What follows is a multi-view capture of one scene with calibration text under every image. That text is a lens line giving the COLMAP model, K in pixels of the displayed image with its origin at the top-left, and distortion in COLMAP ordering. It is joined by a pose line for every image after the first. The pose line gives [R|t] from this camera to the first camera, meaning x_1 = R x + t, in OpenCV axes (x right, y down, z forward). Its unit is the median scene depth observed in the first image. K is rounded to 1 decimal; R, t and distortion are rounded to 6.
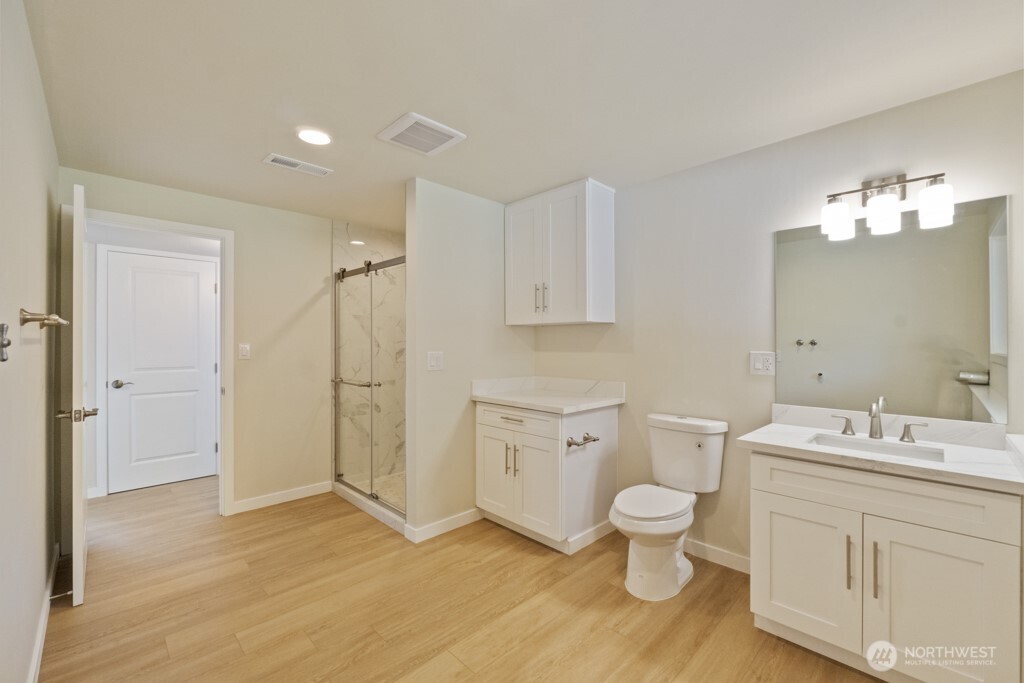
lens RADIAL K [[426.9, 0, 513.9], [0, 426.9, 340.6], [0, 0, 1]] dist [-0.007889, 0.000052]
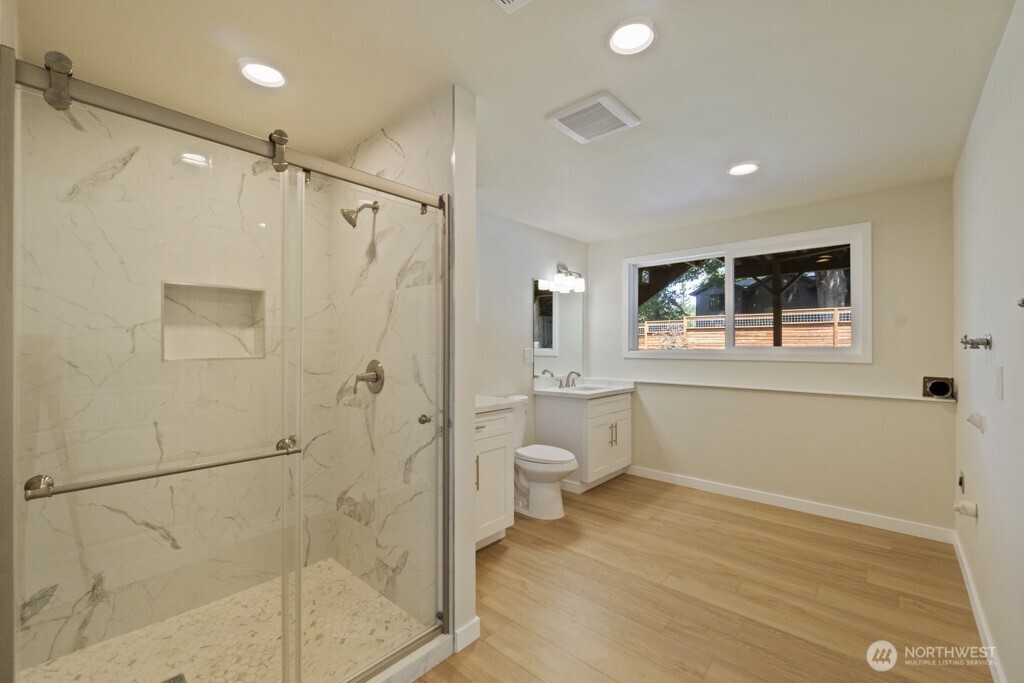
lens RADIAL K [[428.6, 0, 512.0], [0, 428.6, 341.5], [0, 0, 1]] dist [-0.010365, 0.000479]
pose [[-0.063445, 0.000525, 0.997985, -1.273891], [-0.008083, 0.999967, -0.001040, 0.003396], [-0.997953, -0.008133, -0.063439, 1.384328]]
